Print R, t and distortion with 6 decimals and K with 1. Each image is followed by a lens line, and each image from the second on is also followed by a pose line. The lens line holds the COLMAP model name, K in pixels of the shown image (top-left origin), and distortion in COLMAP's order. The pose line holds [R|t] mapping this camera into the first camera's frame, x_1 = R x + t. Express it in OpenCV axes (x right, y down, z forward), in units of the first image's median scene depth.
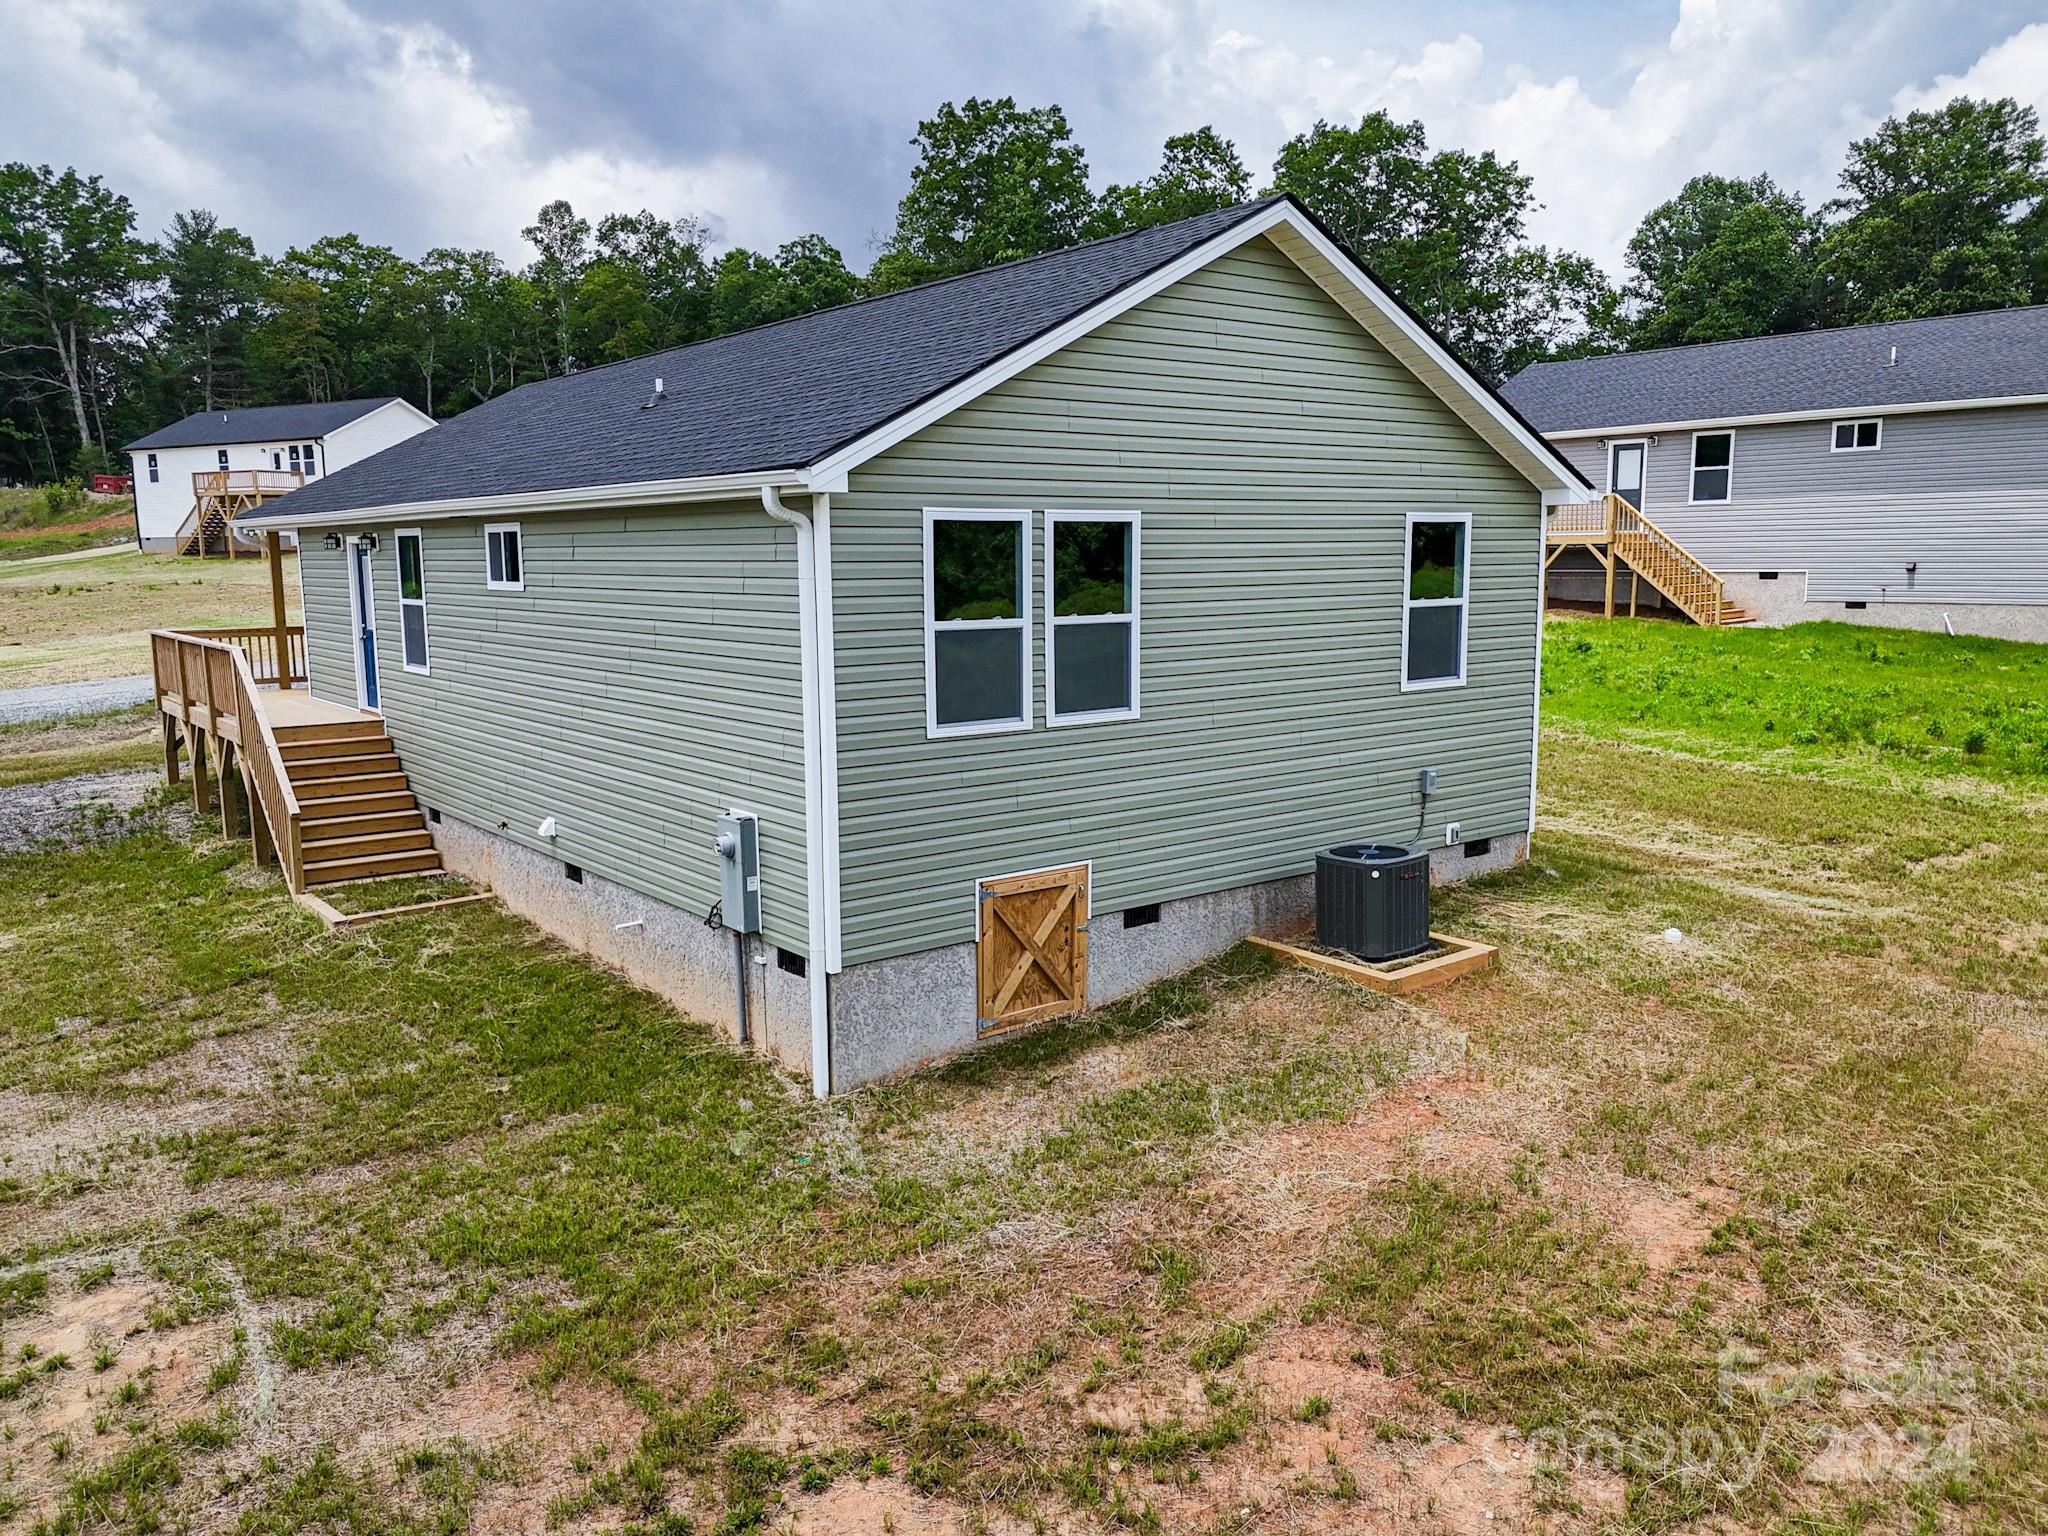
lens RADIAL K [[1517.0, 0, 1011.7], [0, 1517.0, 776.1], [0, 0, 1]] dist [0.073963, -0.067883]
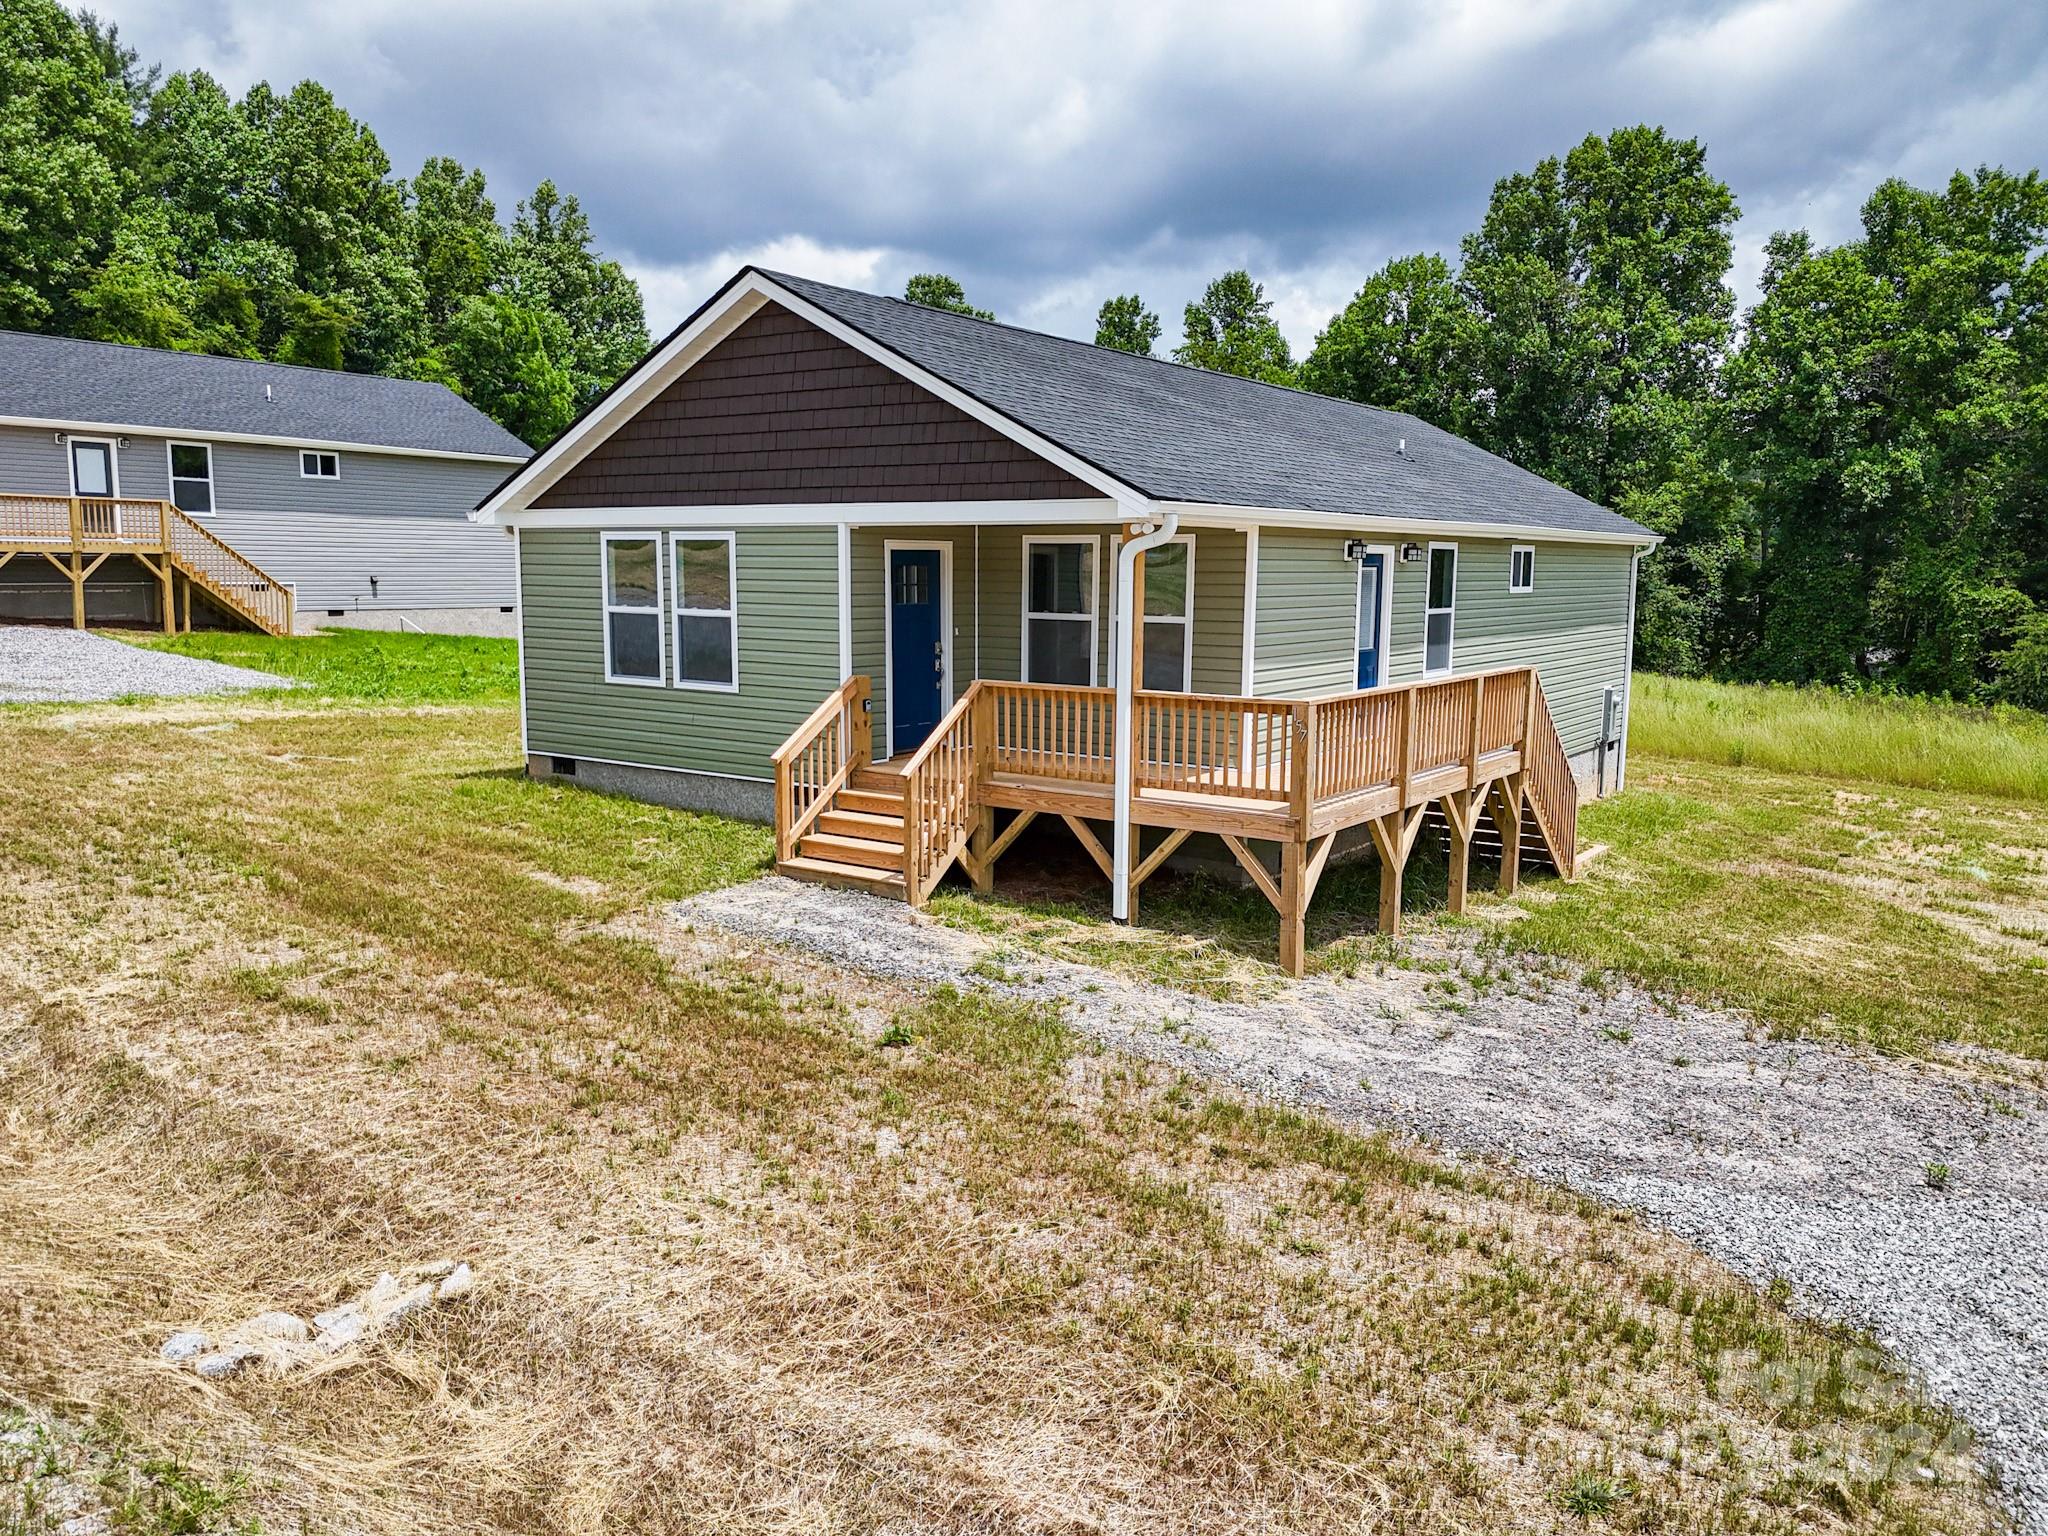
lens RADIAL K [[1517.0, 0, 1022.5], [0, 1517.0, 763.6], [0, 0, 1]] dist [0.073963, -0.067883]
pose [[0.293102, 0.141503, -0.945552, 1.436206], [-0.145469, 0.984073, 0.102175, -0.151394], [0.944950, 0.107601, 0.309018, 0.870447]]
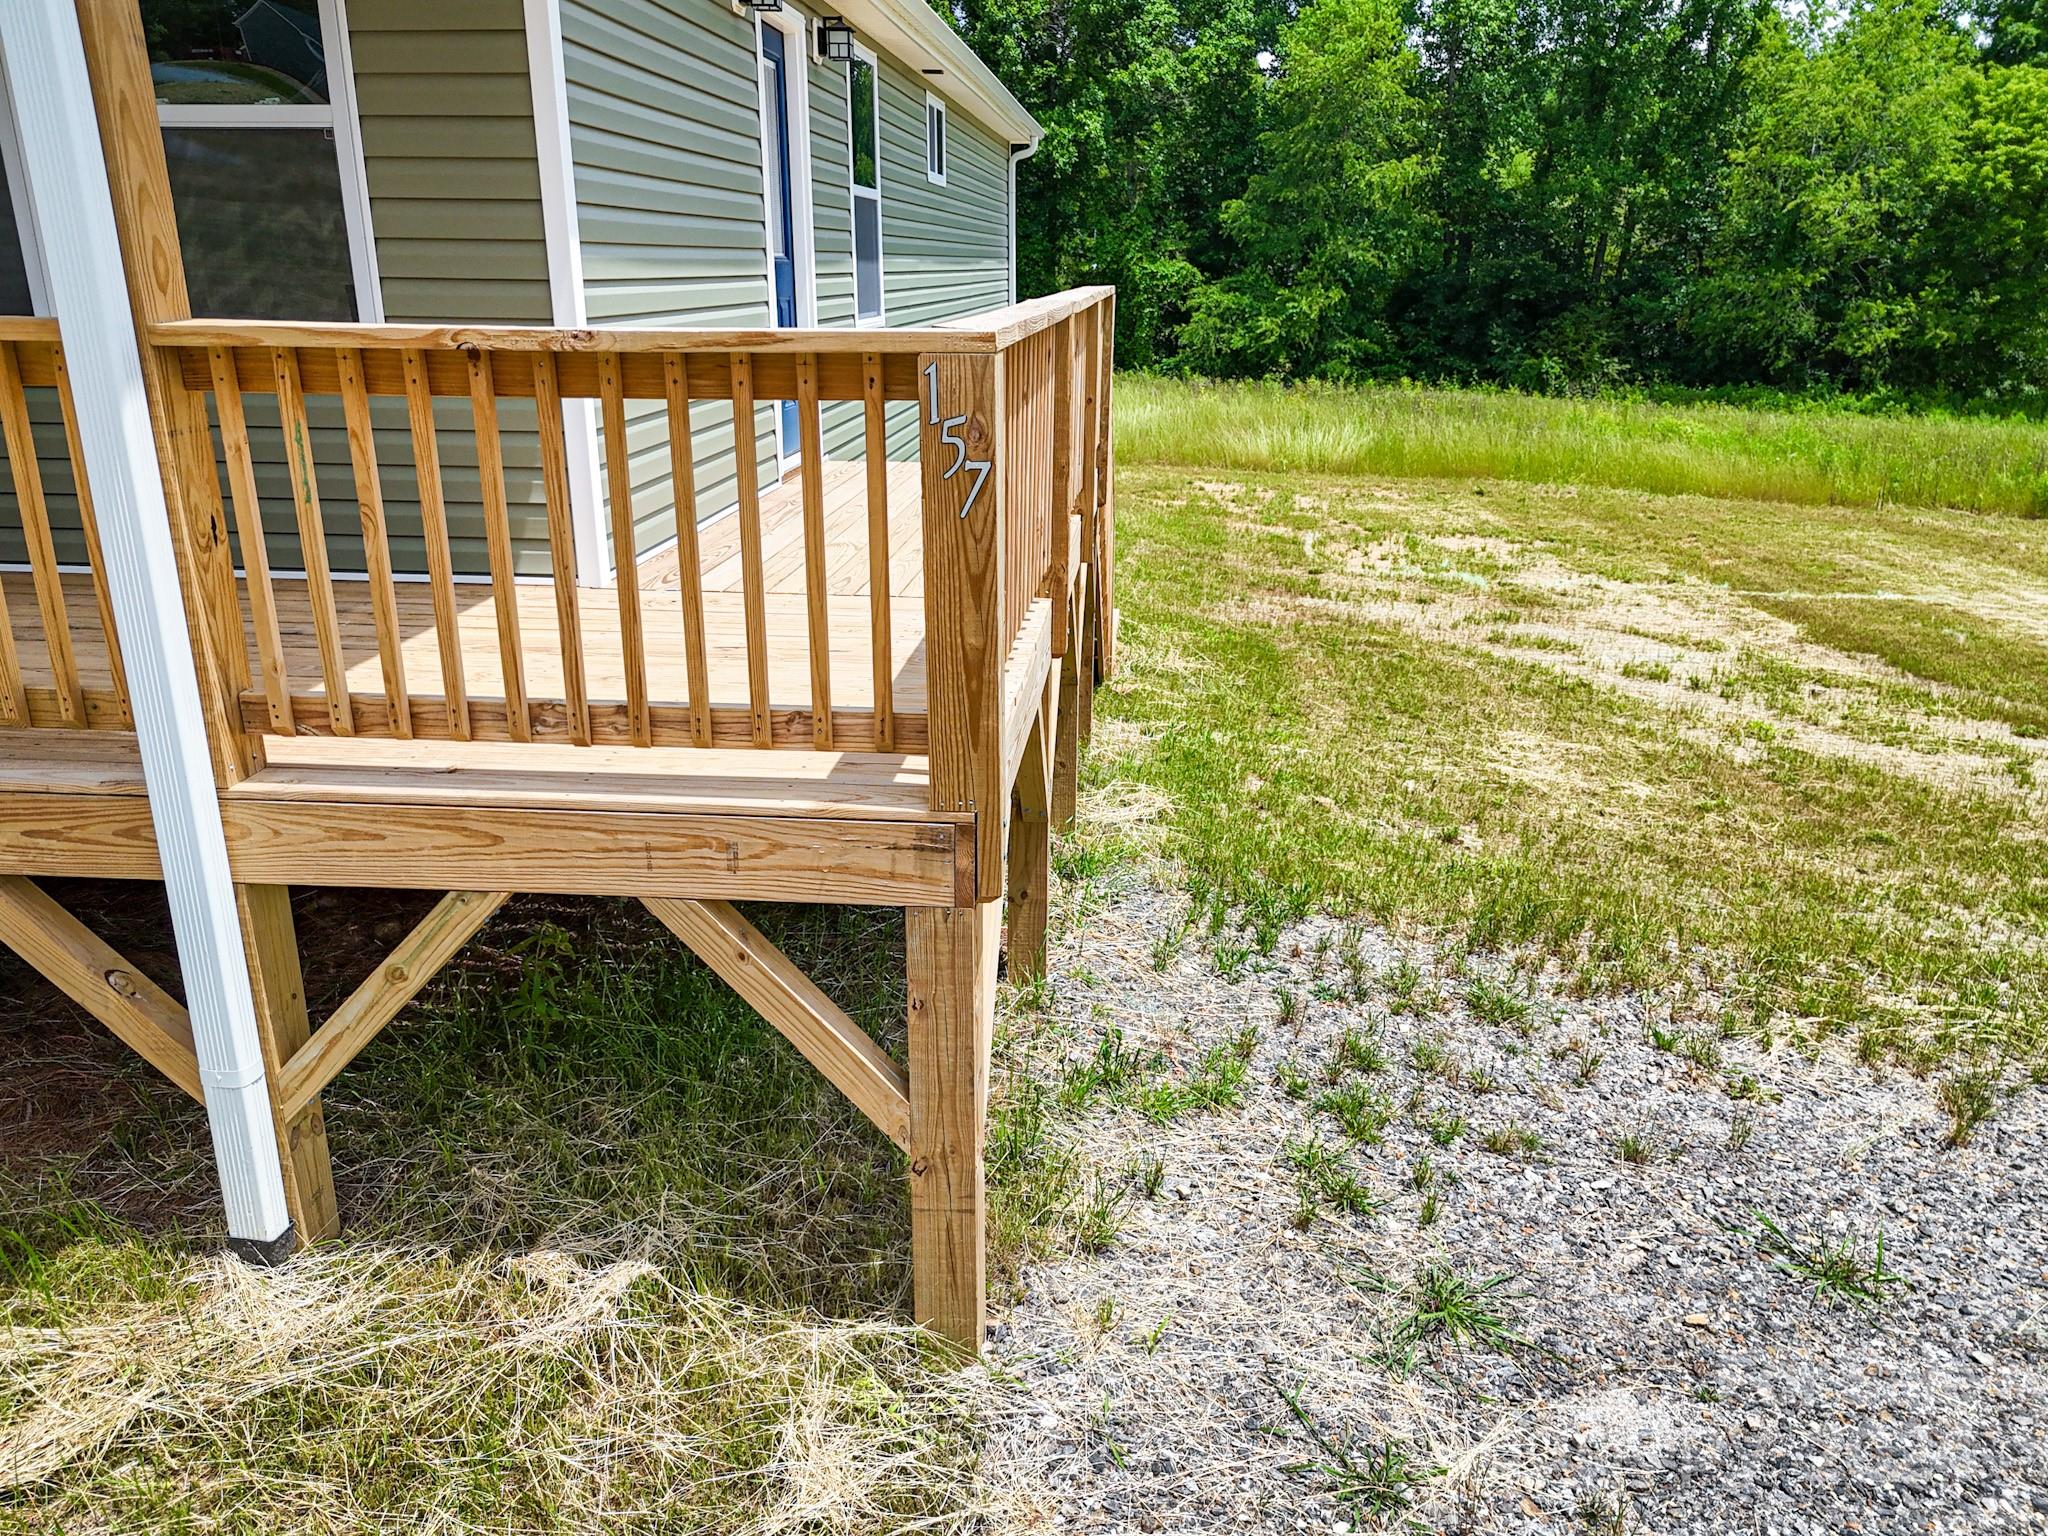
lens RADIAL K [[1517.0, 0, 1019.6], [0, 1517.0, 762.6], [0, 0, 1]] dist [0.073963, -0.067883]
pose [[0.730794, 0.228963, -0.643052, 0.686453], [-0.109042, 0.969126, 0.221143, -0.103914], [0.673832, -0.091490, 0.733198, 1.188155]]
